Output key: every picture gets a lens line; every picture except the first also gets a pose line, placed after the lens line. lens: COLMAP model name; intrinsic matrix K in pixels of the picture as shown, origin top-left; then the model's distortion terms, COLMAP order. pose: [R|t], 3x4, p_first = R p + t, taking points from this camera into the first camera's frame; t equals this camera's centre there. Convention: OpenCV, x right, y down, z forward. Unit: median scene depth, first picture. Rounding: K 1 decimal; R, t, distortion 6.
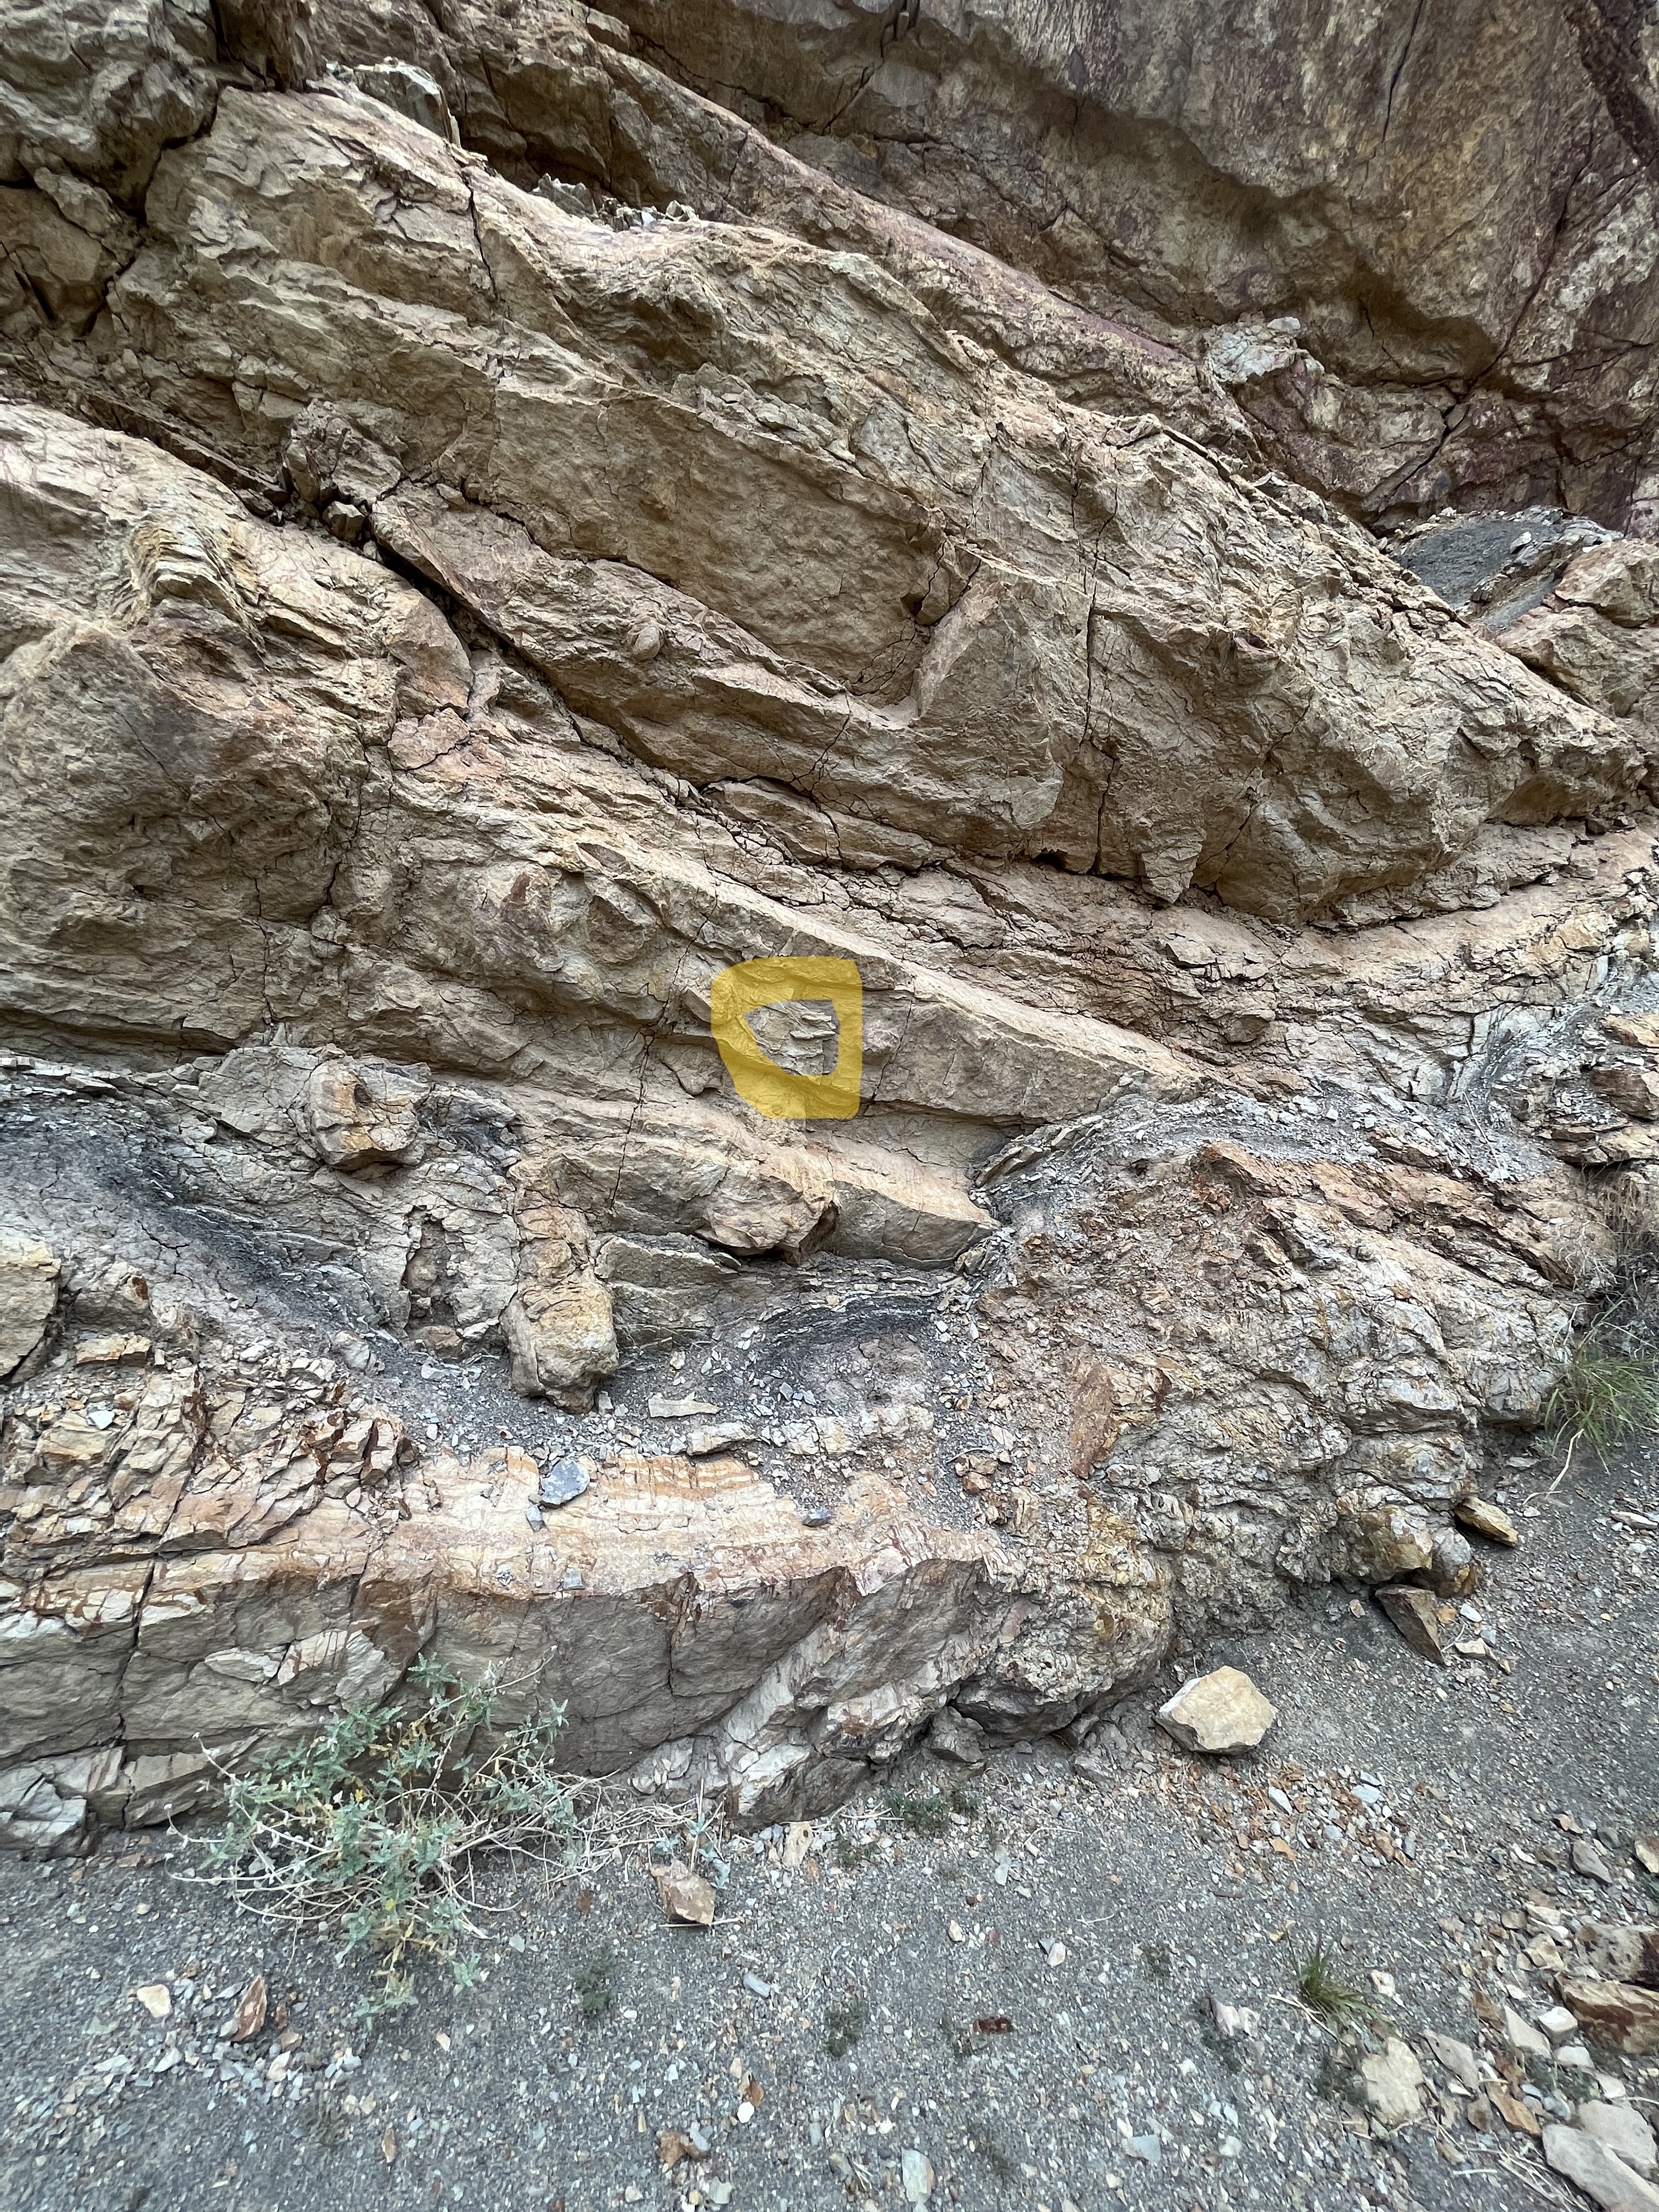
lens RADIAL K [[880.2, 0, 833.8], [0, 880.2, 1097.9], [0, 0, 1]] dist [-0.001133, -0.000958]
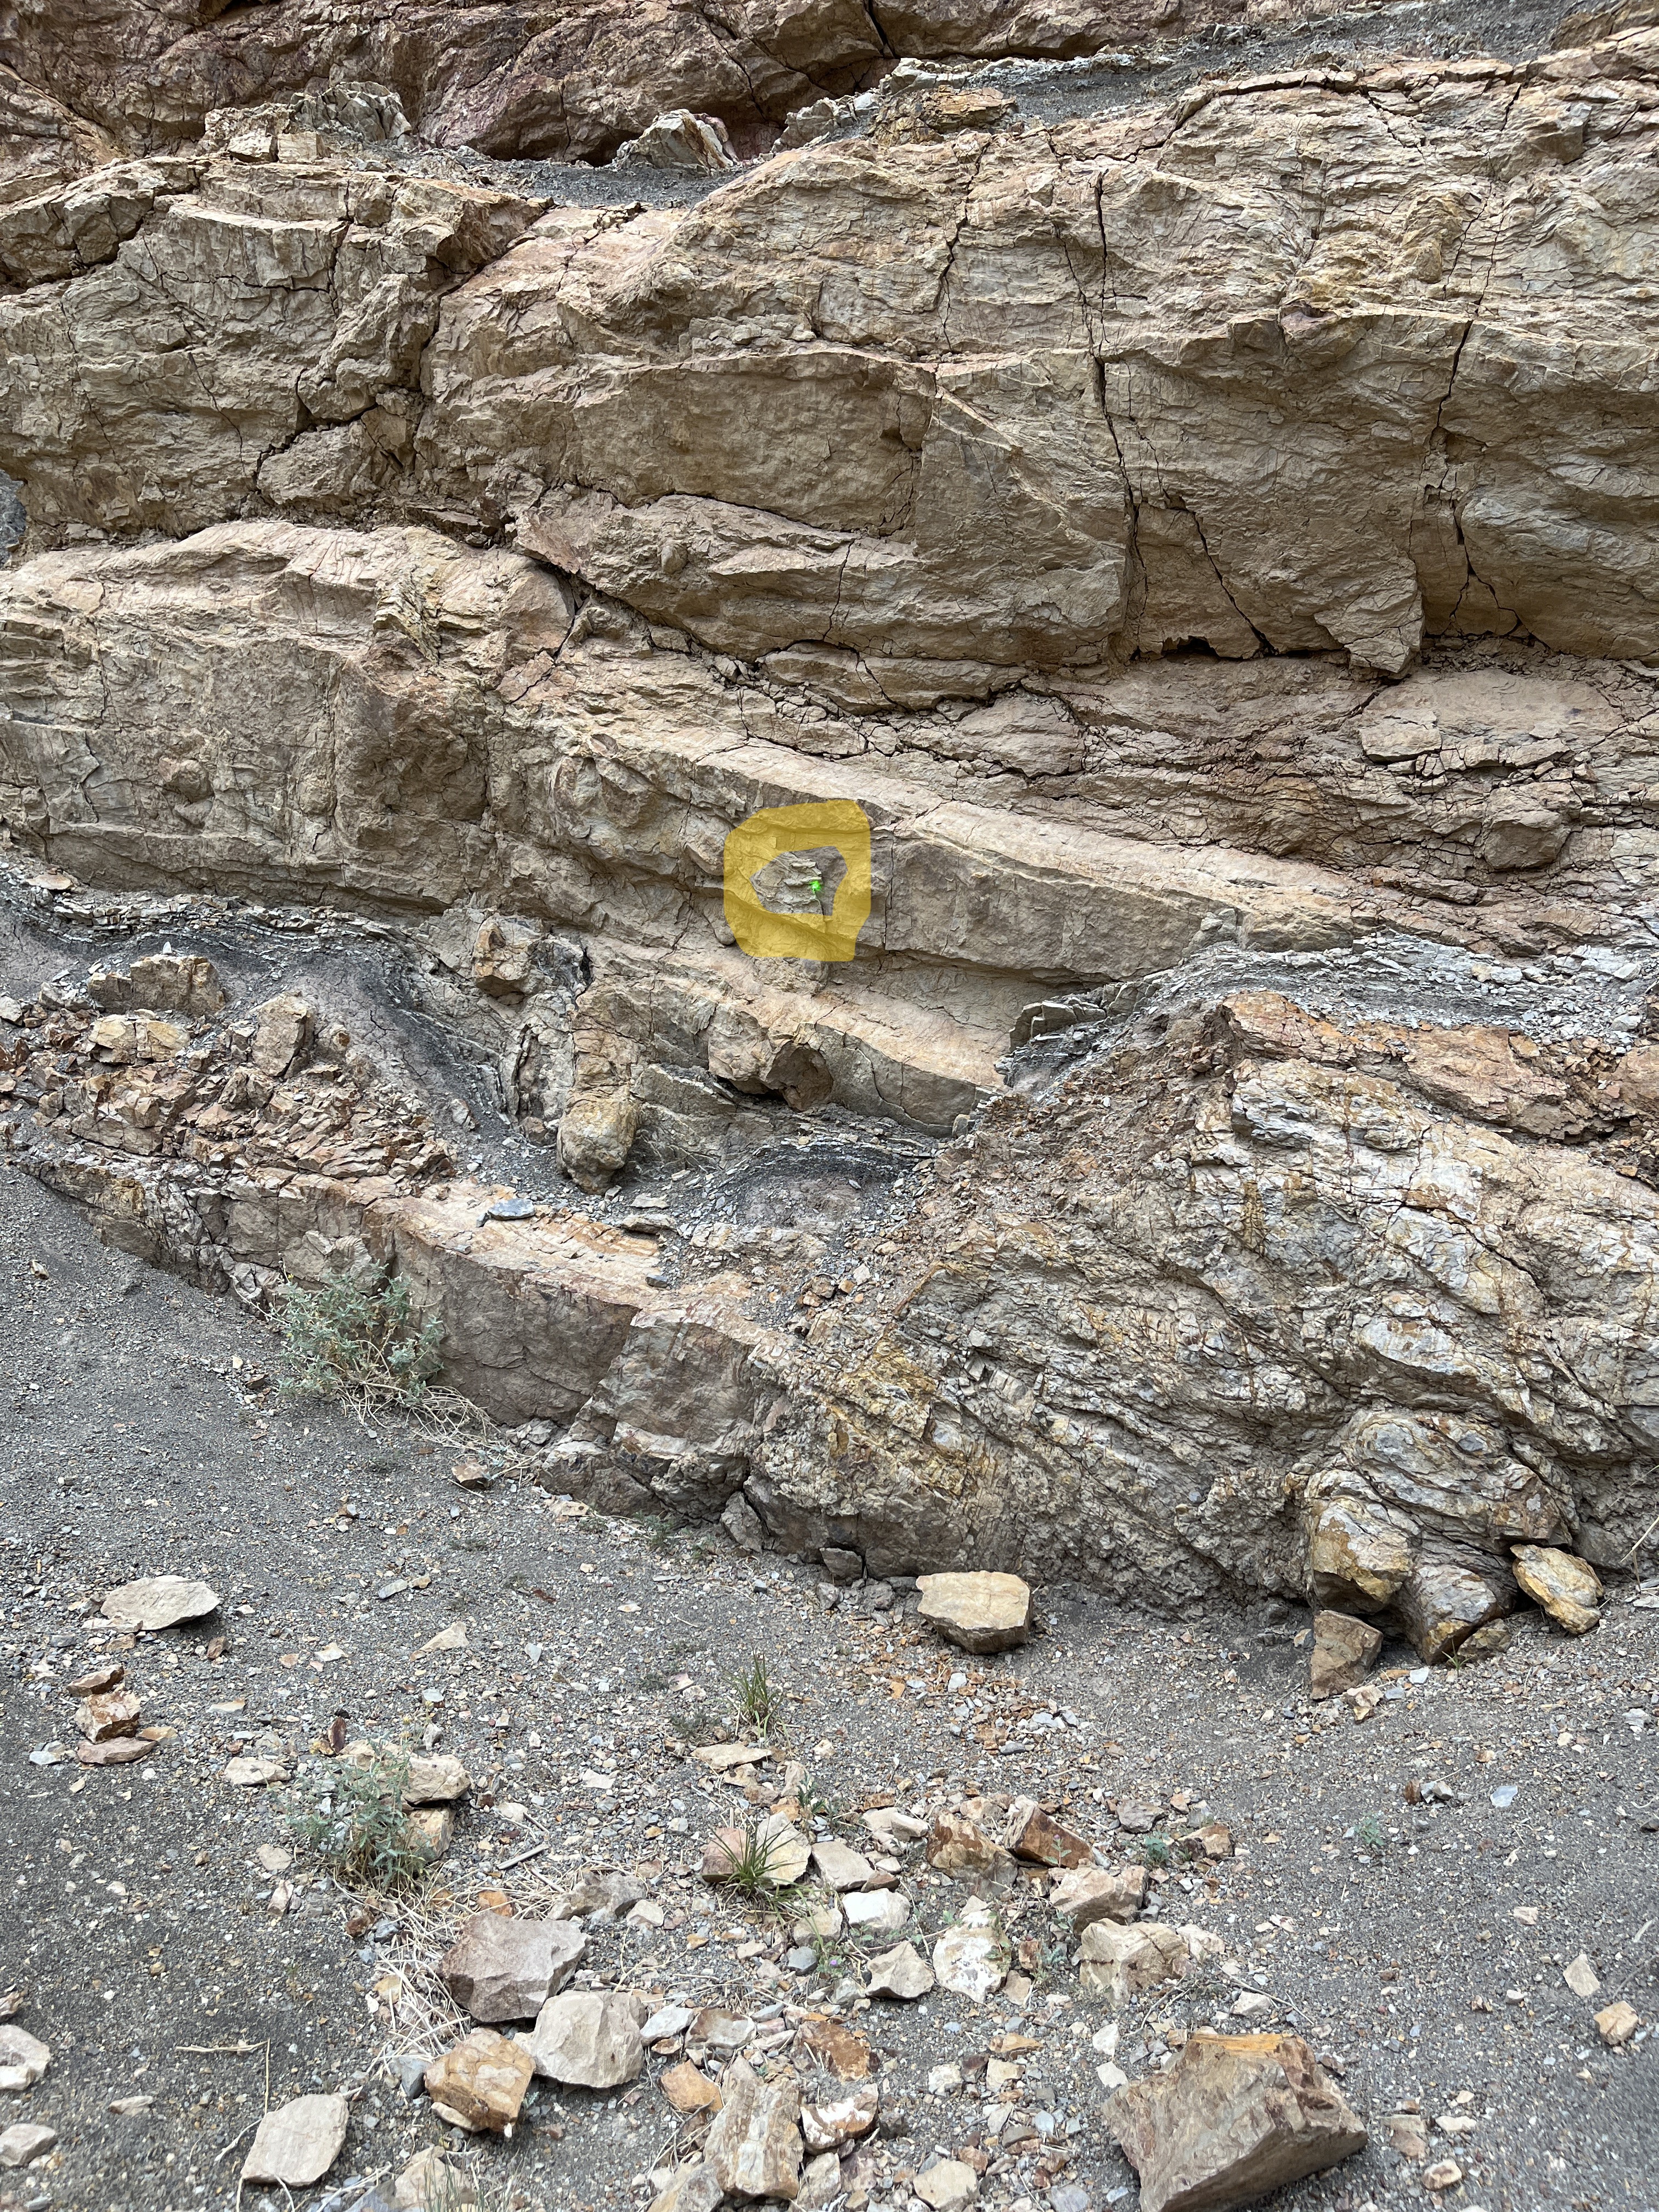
lens RADIAL K [[1616.0, 0, 829.5], [0, 1616.0, 1106.0], [0, 0, 1]] dist [0.046838, -0.047822]
pose [[0.625874, 0.022187, -0.779609, 1.570602], [-0.070356, 0.997126, -0.028105, 0.257538], [0.776744, 0.072440, 0.625636, -0.151541]]
